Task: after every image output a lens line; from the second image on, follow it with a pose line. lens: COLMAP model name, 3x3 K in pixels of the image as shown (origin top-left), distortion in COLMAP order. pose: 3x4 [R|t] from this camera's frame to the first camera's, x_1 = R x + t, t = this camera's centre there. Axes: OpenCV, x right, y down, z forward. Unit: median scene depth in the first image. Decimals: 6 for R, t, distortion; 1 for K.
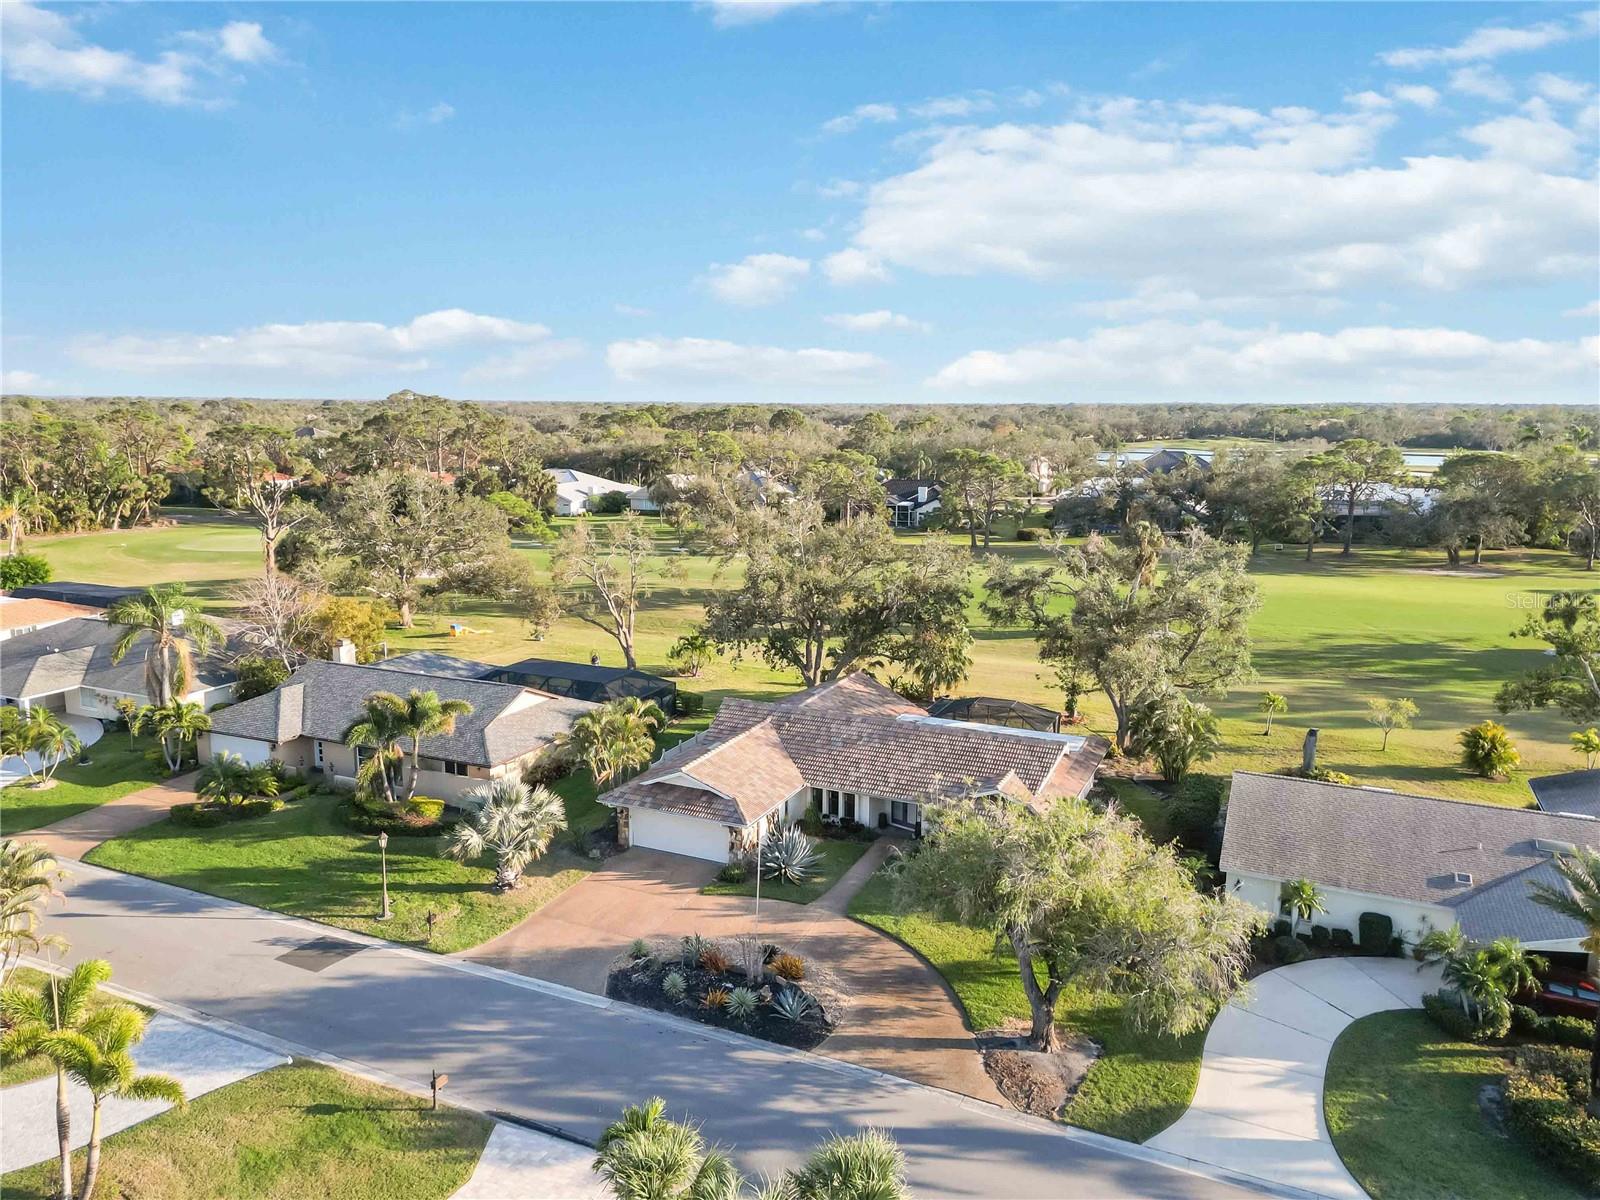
lens RADIAL K [[1119.2, 0, 794.1], [0, 1119.2, 601.3], [0, 0, 1]] dist [0.089026, -0.095594]
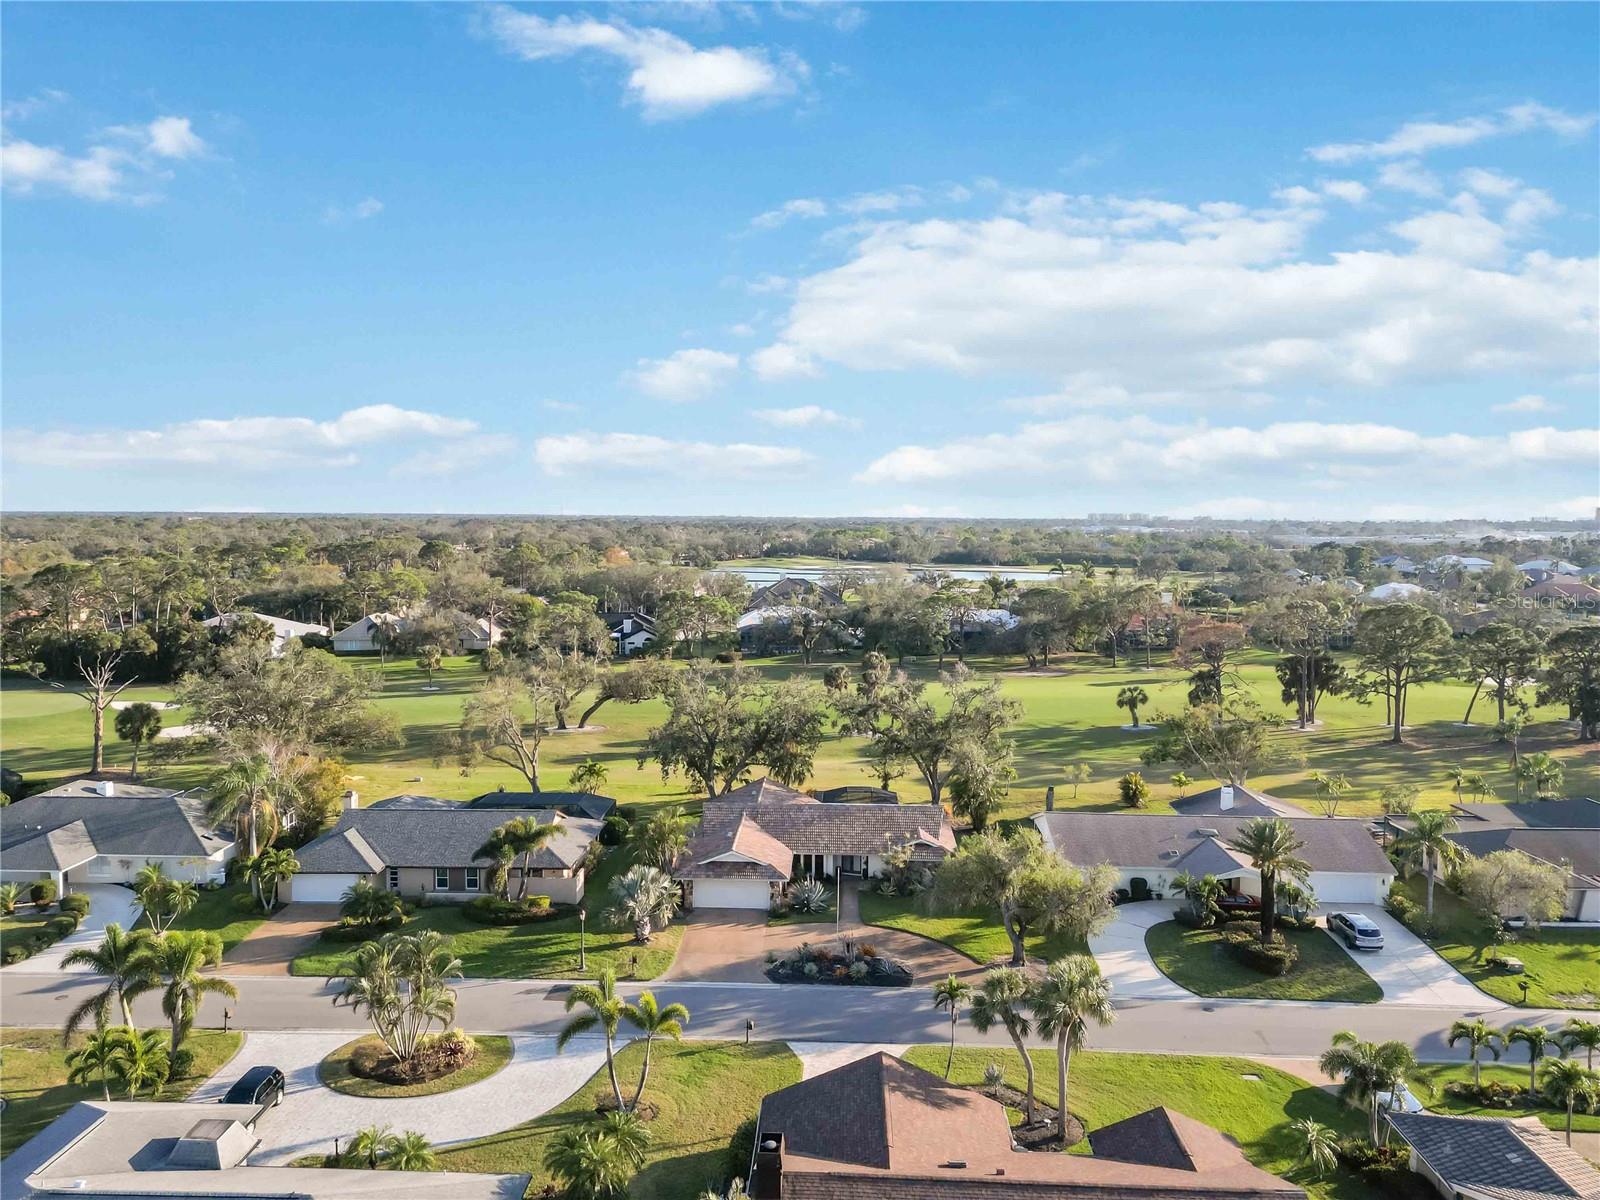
lens RADIAL K [[1119.2, 0, 794.1], [0, 1119.2, 601.3], [0, 0, 1]] dist [0.089026, -0.095594]
pose [[0.924816, -0.030719, 0.379173, -0.575978], [0.066896, 0.994335, -0.082605, -0.050763], [-0.374488, 0.101760, 0.921631, -0.449716]]
